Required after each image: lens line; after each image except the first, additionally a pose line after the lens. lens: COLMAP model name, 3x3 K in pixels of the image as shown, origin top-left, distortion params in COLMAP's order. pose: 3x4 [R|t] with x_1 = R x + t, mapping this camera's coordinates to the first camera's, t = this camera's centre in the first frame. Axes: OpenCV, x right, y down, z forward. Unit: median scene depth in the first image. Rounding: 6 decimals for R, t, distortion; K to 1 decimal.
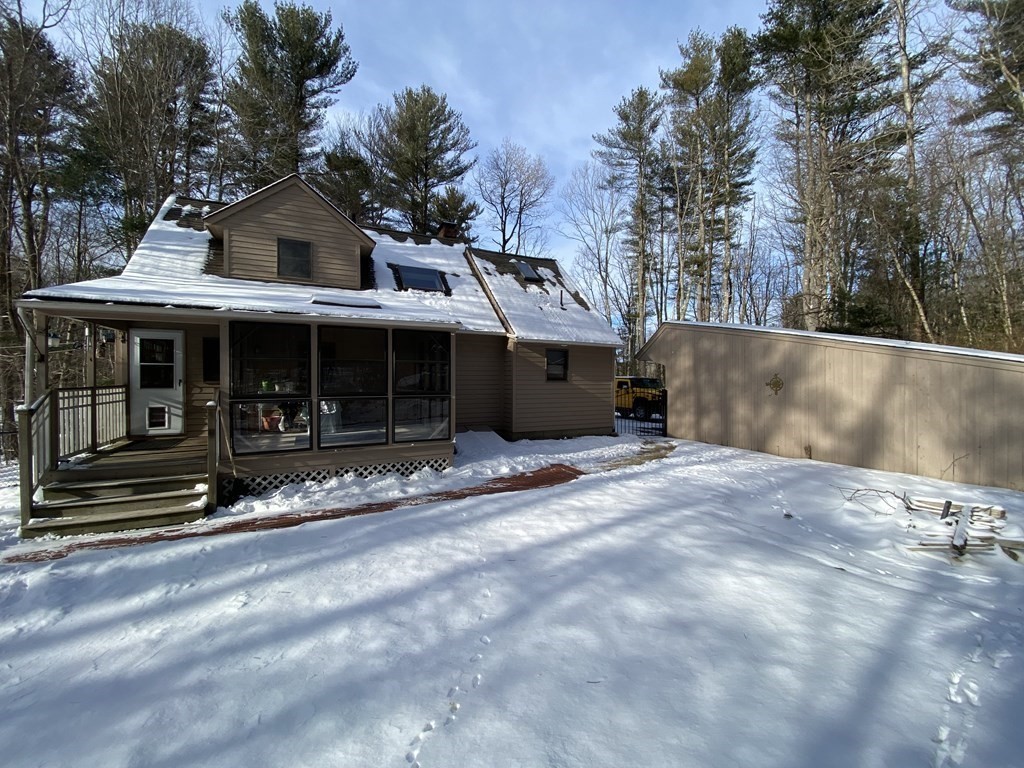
lens RADIAL K [[401.5, 0, 512.0], [0, 401.5, 384.0], [0, 0, 1]] dist [0.025351, -0.020529]
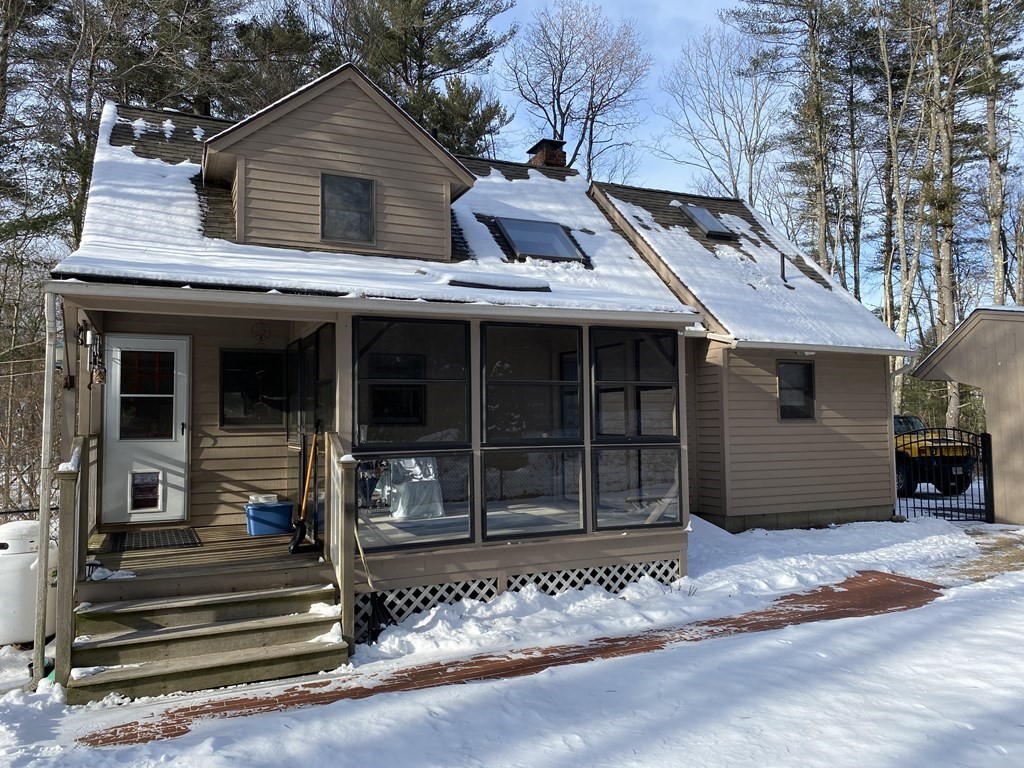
lens RADIAL K [[763.9, 0, 512.0], [0, 763.9, 384.0], [0, 0, 1]] dist [0.025699, -0.003203]
pose [[0.999593, -0.017534, -0.022491, -0.317427], [0.015874, 0.997279, -0.071986, 0.017510], [0.023692, 0.071600, 0.997152, -0.047527]]
